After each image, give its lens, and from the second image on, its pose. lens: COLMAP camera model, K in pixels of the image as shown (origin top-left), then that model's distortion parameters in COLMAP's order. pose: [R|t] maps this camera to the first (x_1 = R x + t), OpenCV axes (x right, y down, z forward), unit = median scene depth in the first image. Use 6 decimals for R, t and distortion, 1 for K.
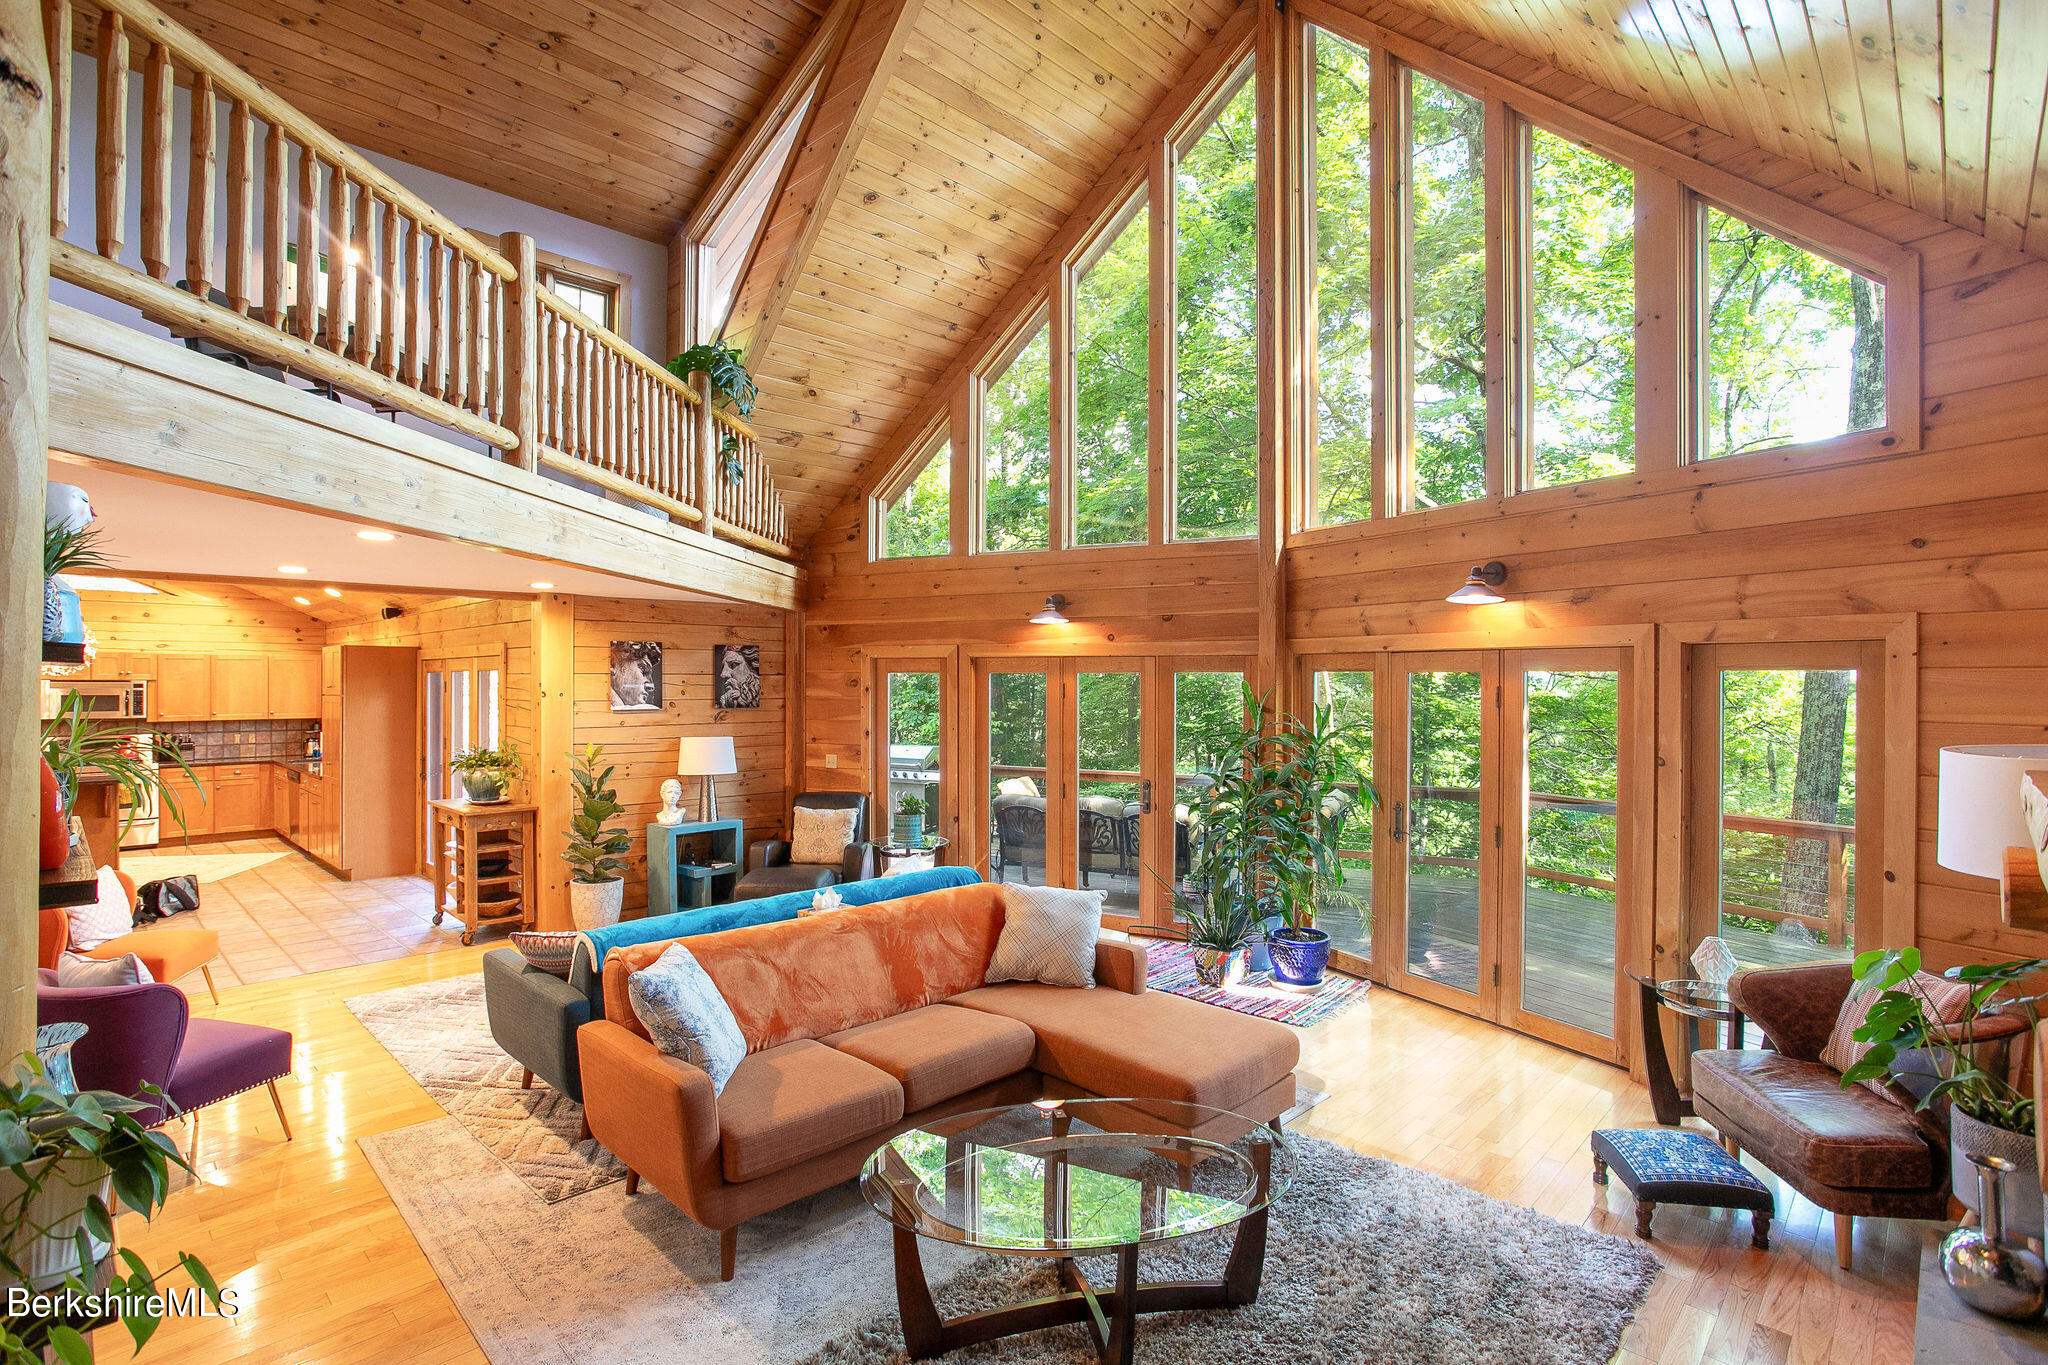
lens RADIAL K [[995.5, 0, 1016.1], [0, 995.5, 681.9], [0, 0, 1]] dist [-0.067476, 0.037666]
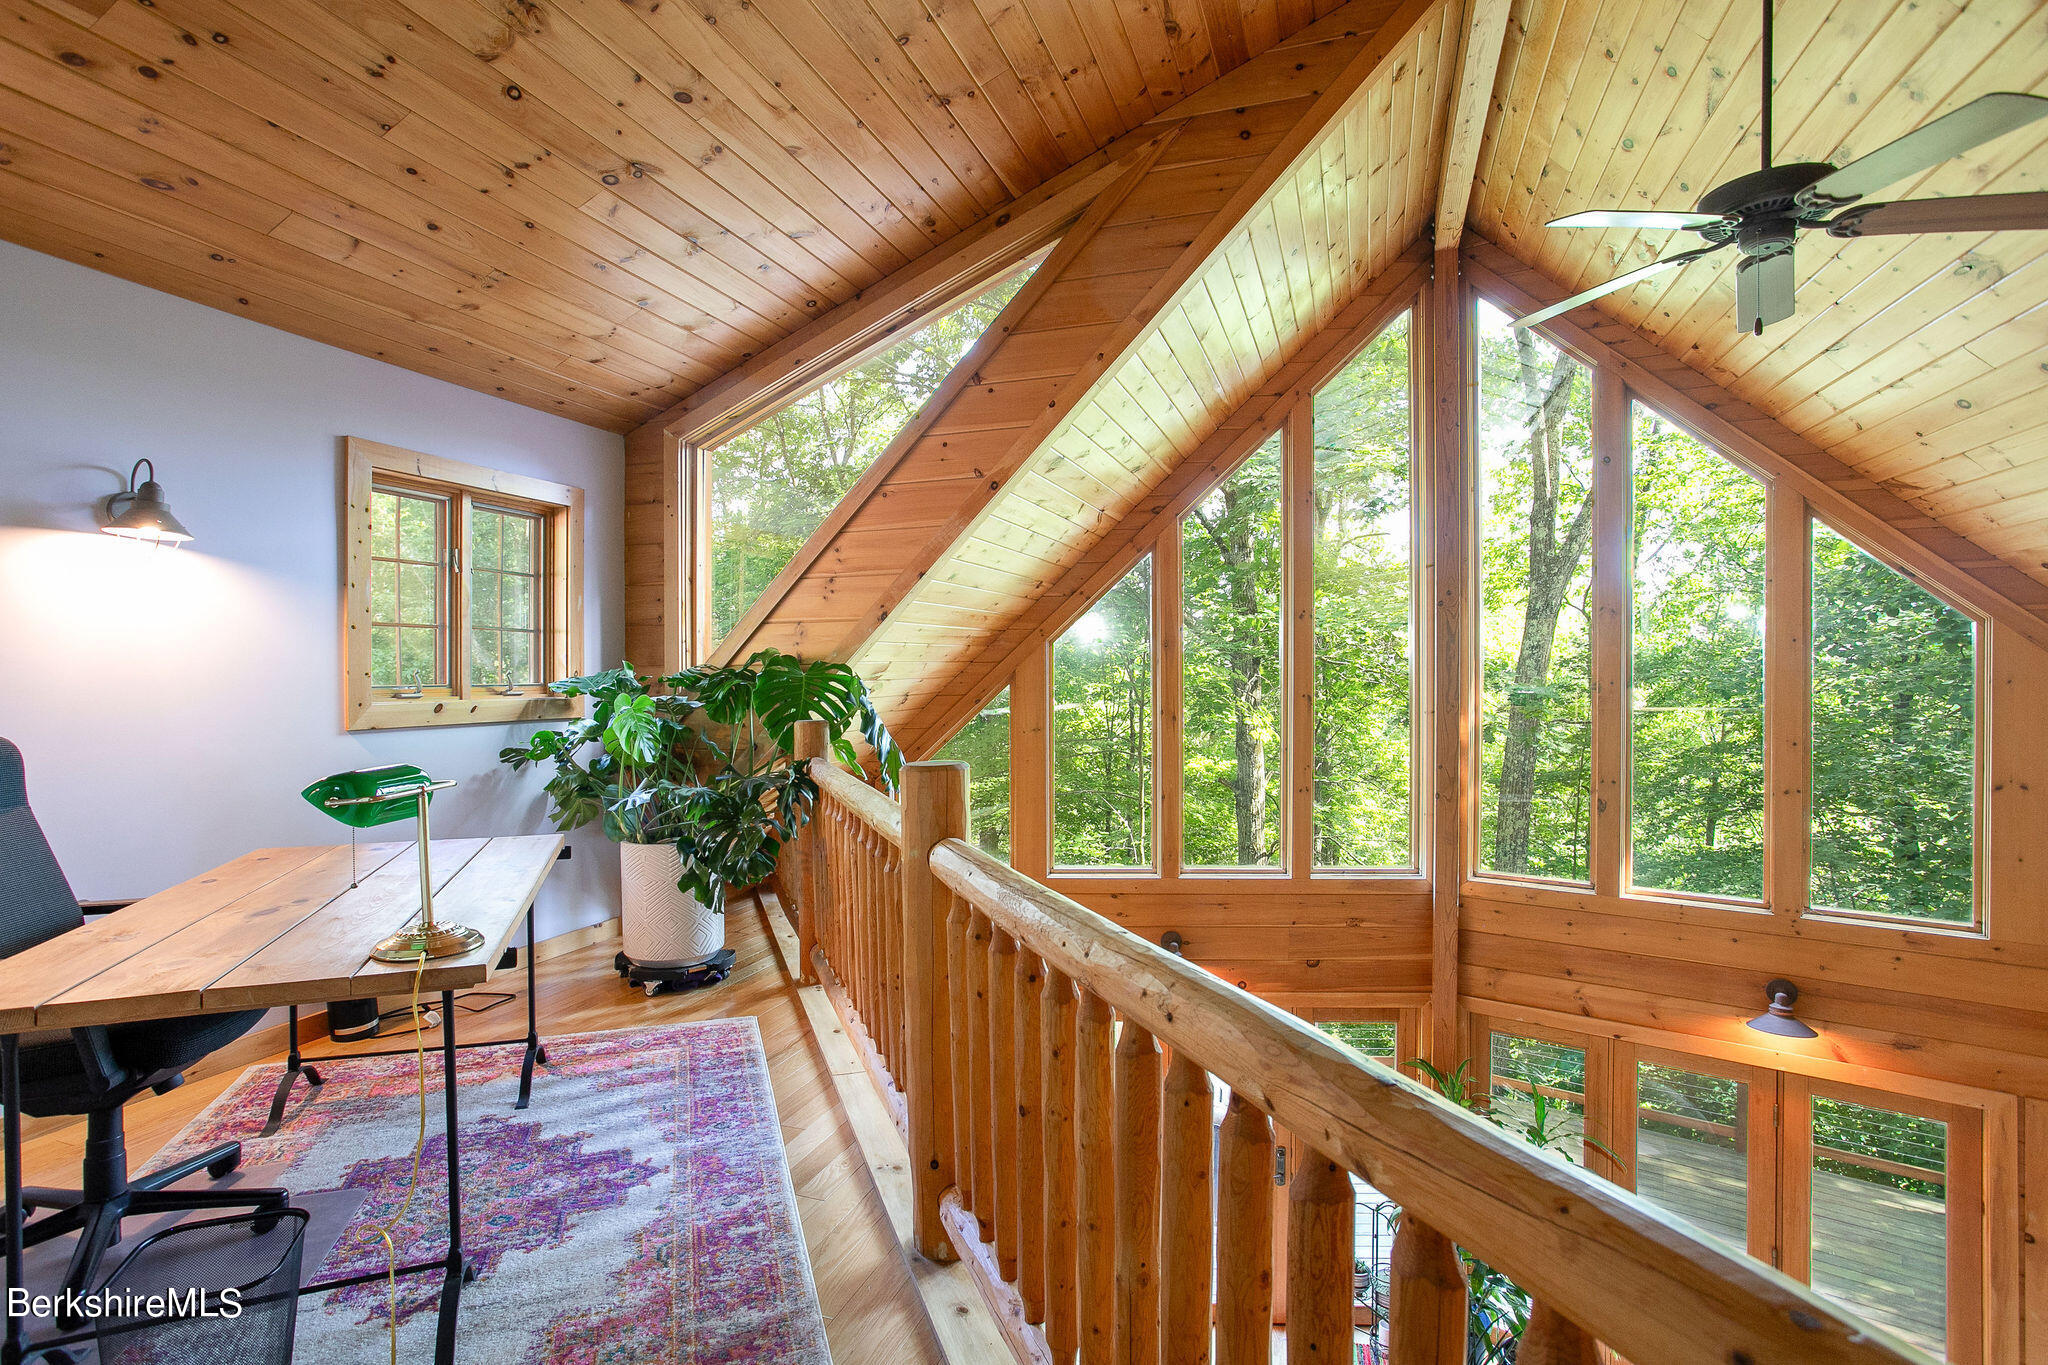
lens RADIAL K [[995.5, 0, 1016.1], [0, 995.5, 681.9], [0, 0, 1]] dist [-0.067476, 0.037666]
pose [[0.907952, -0.010815, 0.418935, -0.463587], [0.007355, 0.999924, 0.009875, -0.340352], [-0.419010, -0.005885, 0.907963, 0.363834]]
